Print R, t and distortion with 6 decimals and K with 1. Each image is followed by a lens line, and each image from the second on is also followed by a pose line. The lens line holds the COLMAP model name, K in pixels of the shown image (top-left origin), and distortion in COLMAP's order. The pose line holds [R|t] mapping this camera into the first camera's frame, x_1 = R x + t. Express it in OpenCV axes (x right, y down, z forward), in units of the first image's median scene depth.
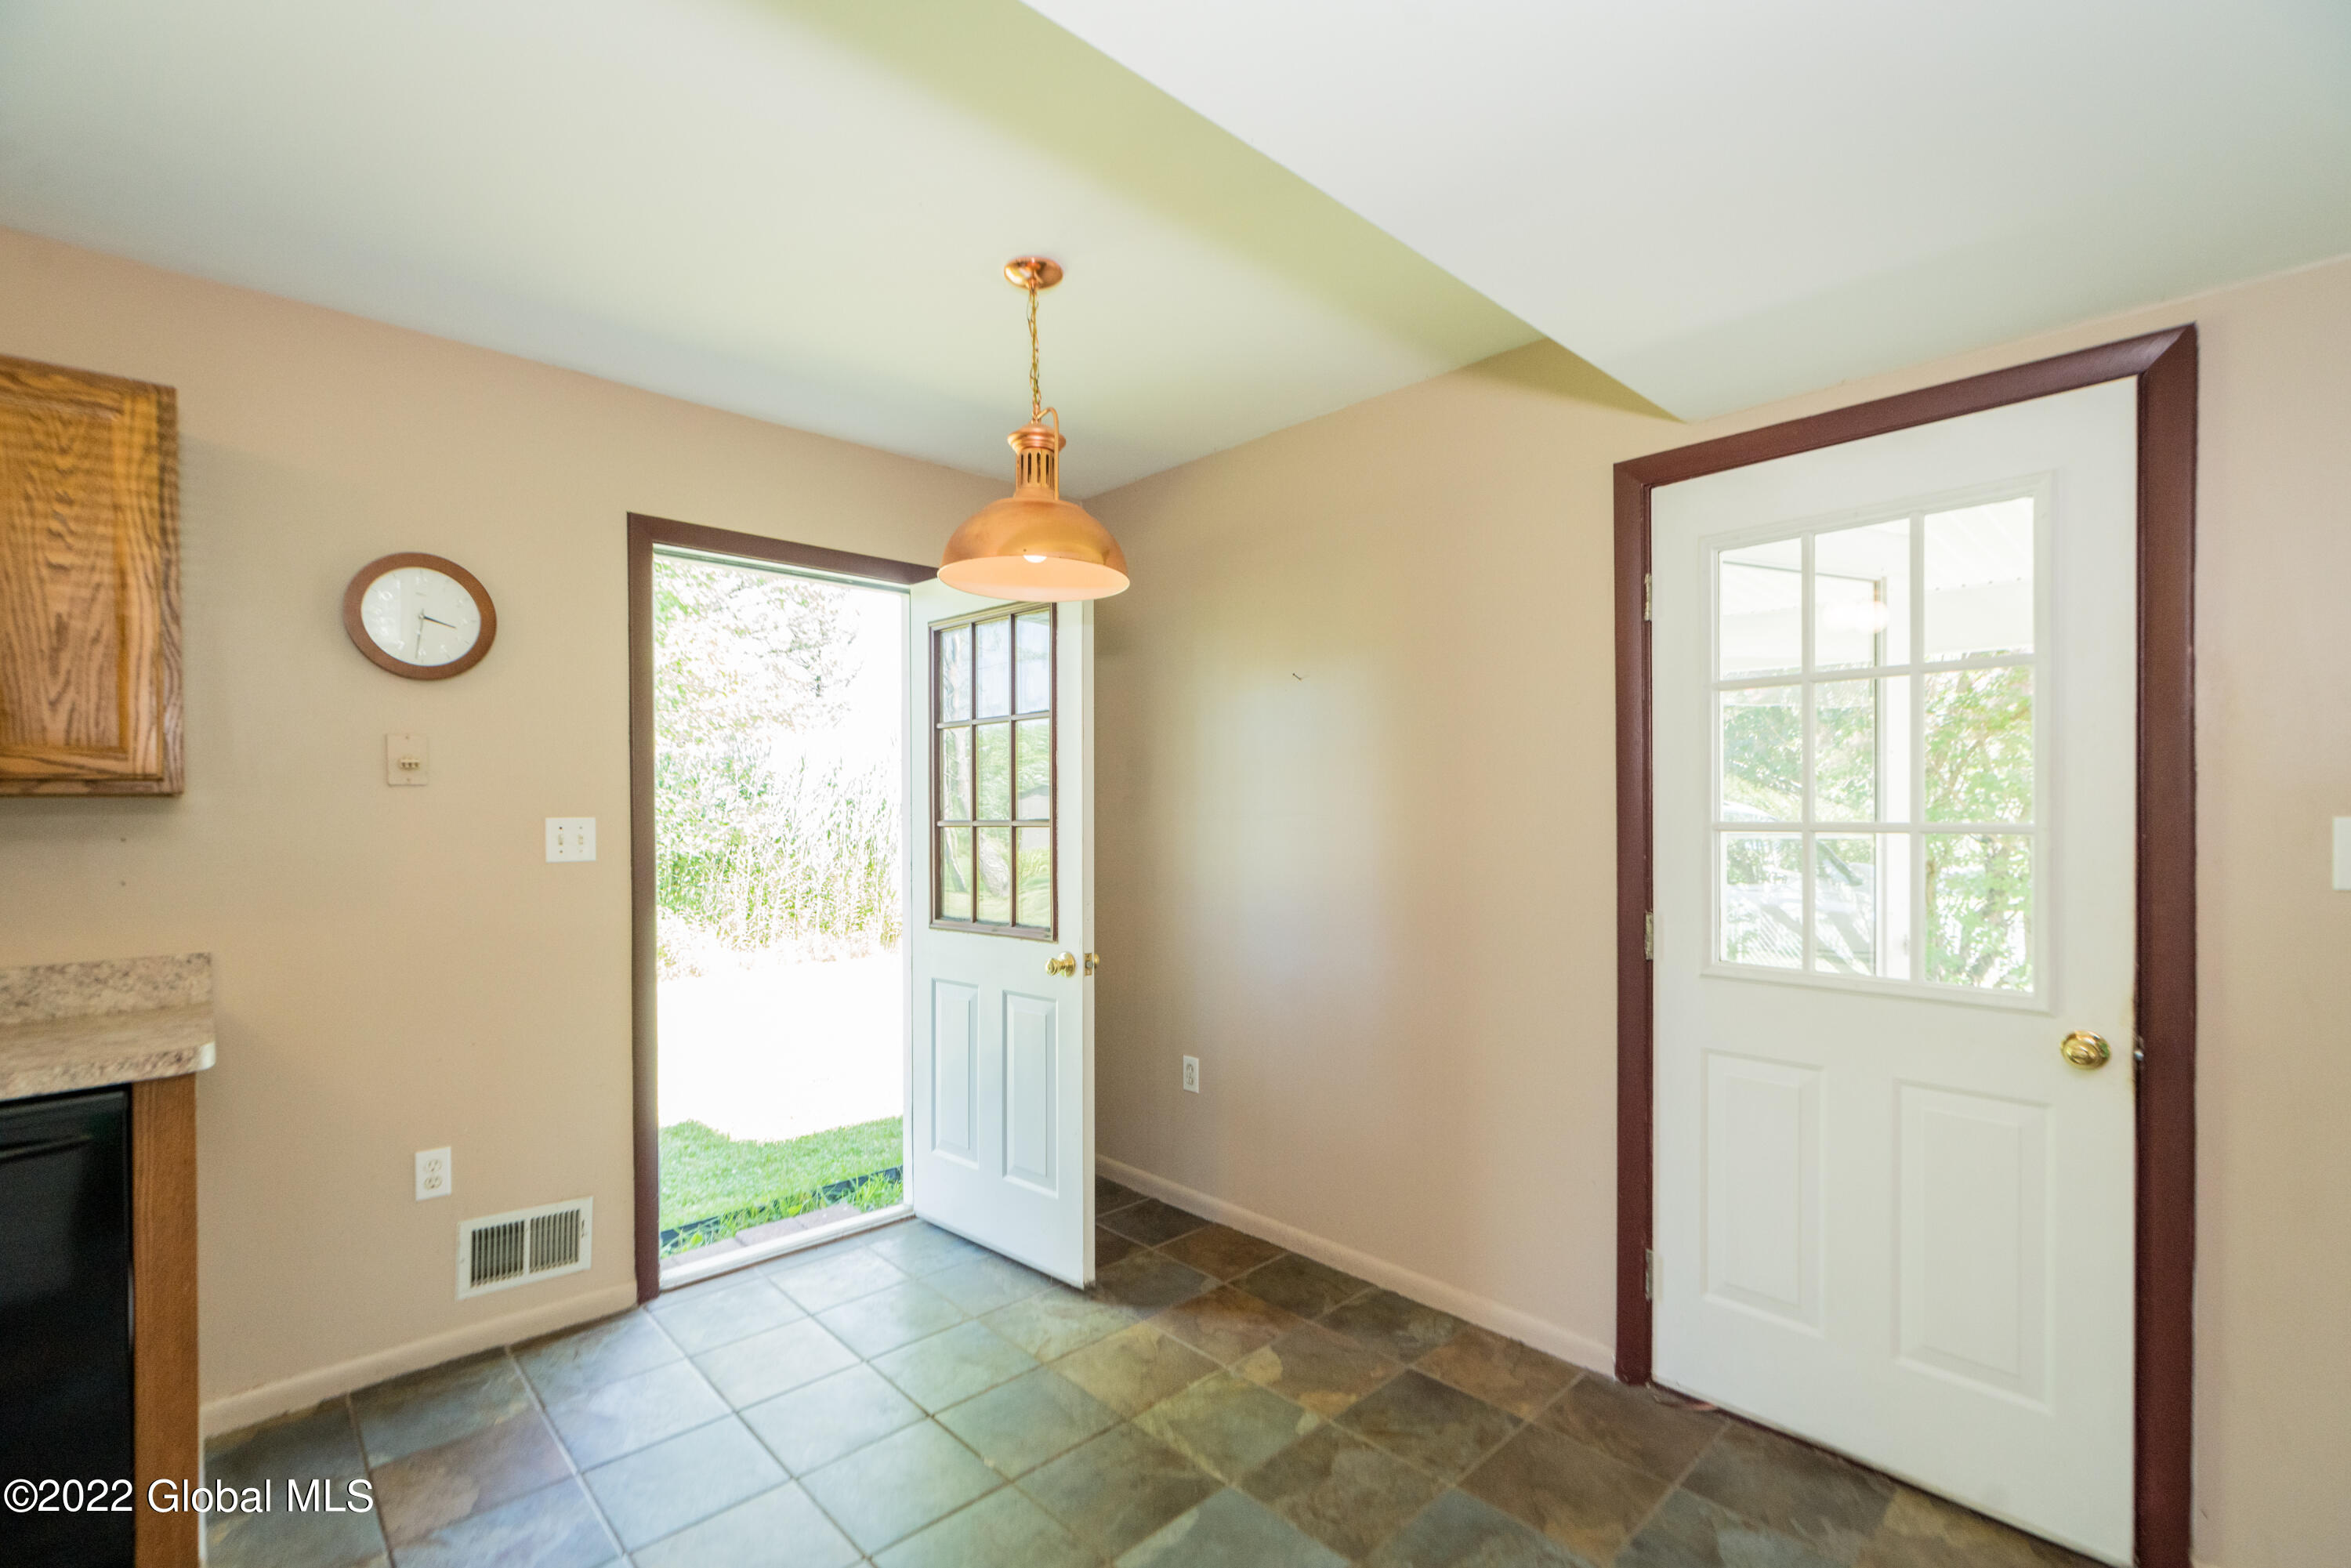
lens RADIAL K [[1040.8, 0, 1169.6], [0, 1040.8, 821.3], [0, 0, 1]] dist [-0.000467, 0.001050]
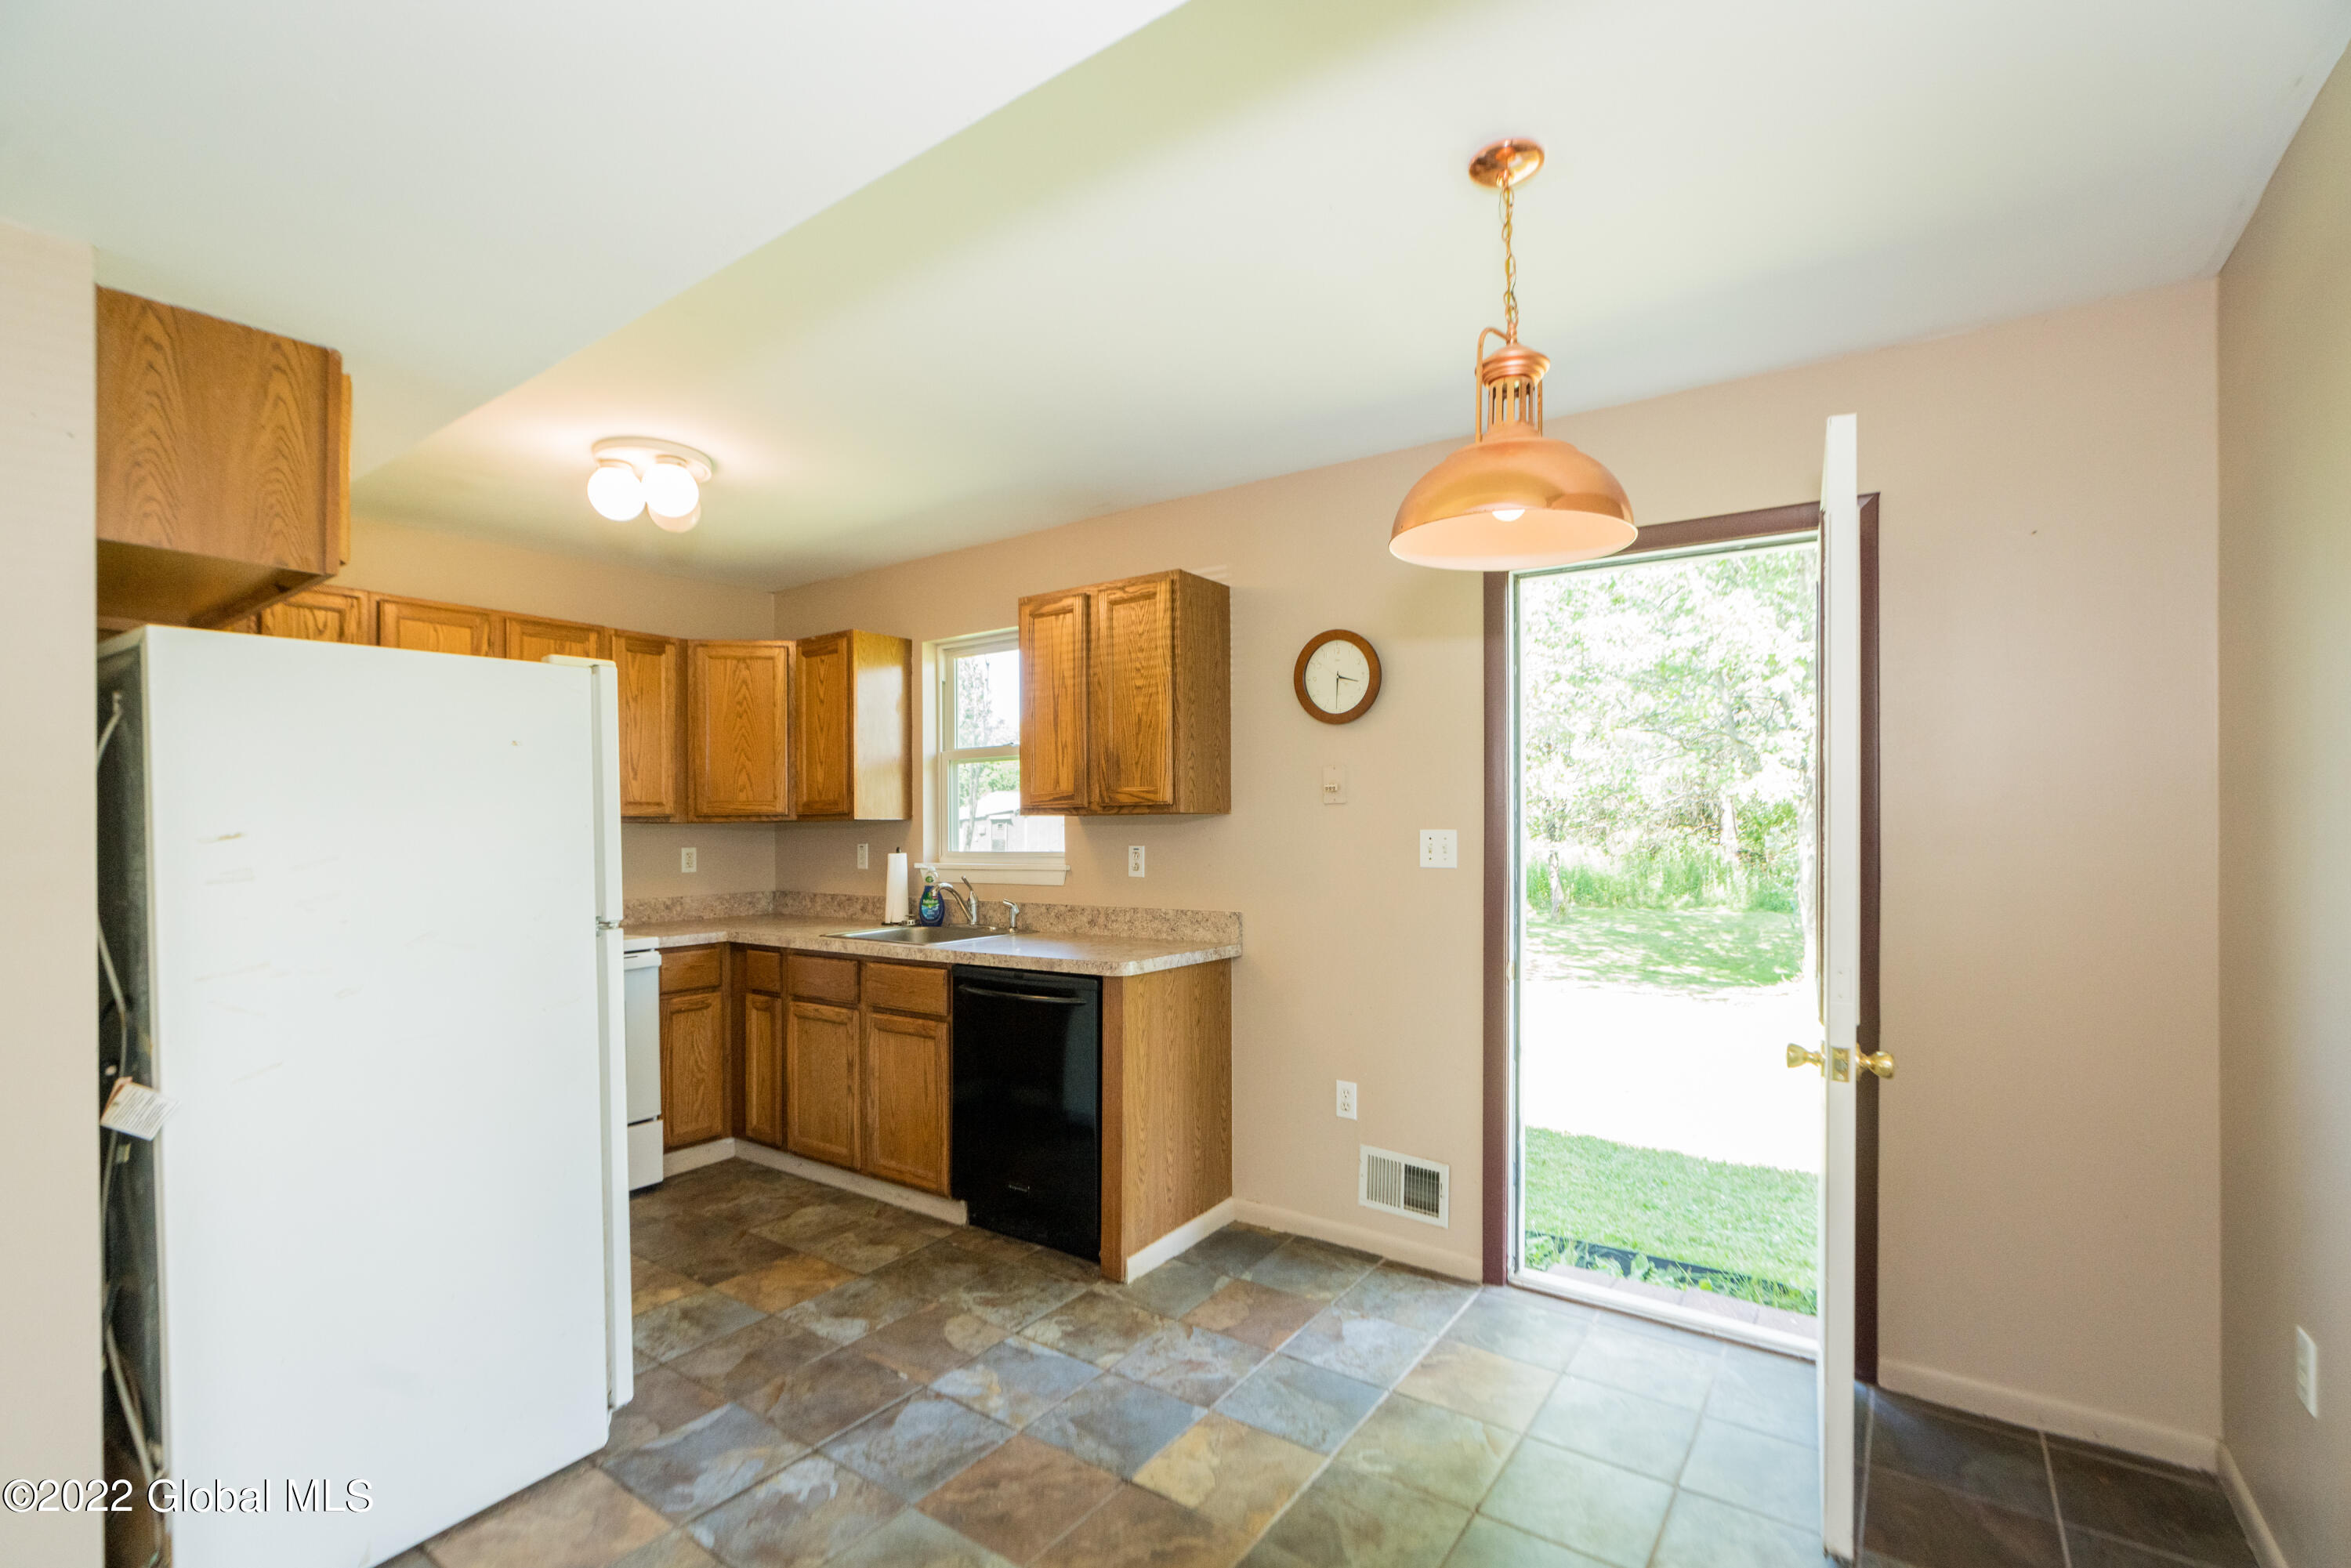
lens RADIAL K [[1049.6, 0, 1165.1], [0, 1049.6, 825.2], [0, 0, 1]] dist [-0.001005, -0.000611]
pose [[0.202978, 0.007908, -0.979151, 0.572852], [-0.011466, 0.999918, 0.005698, -0.013248], [0.979116, 0.010070, 0.203052, 0.539349]]
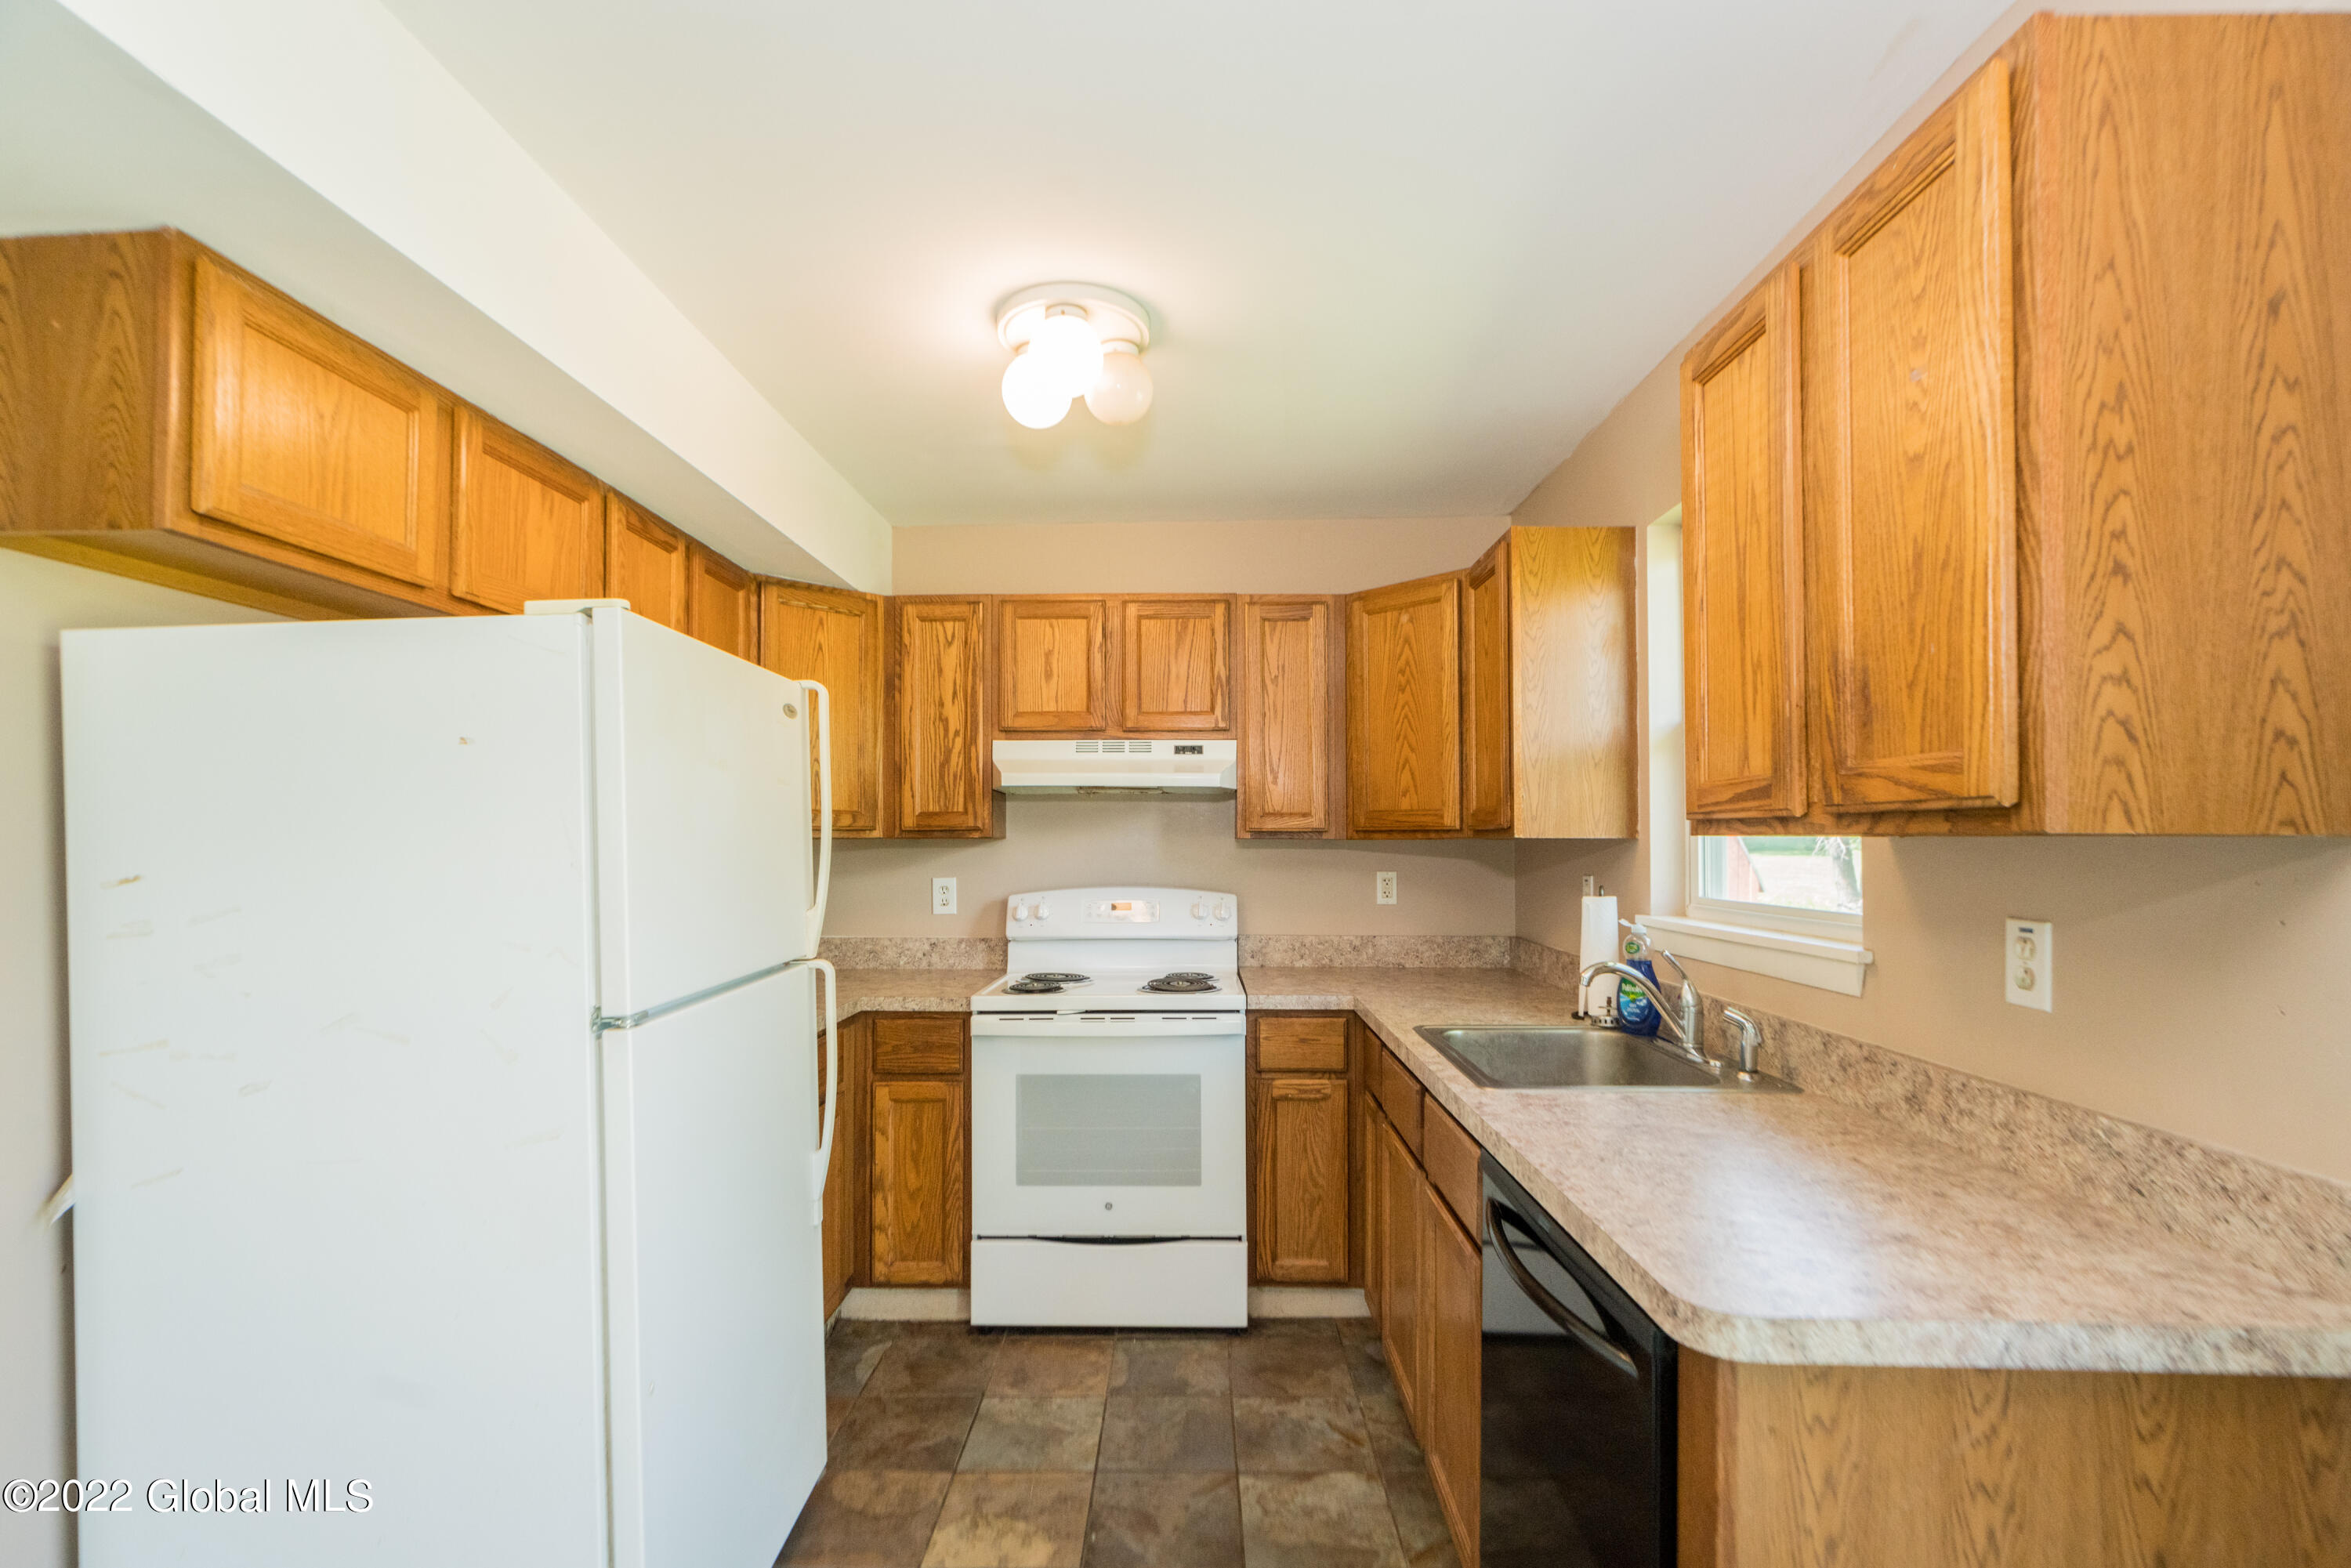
lens RADIAL K [[1049.6, 0, 1165.1], [0, 1049.6, 825.2], [0, 0, 1]] dist [-0.001005, -0.000611]
pose [[-0.695296, 0.006026, -0.718698, -0.261874], [-0.001184, 0.999954, 0.009530, -0.029771], [0.718723, 0.007477, -0.695257, 0.882998]]
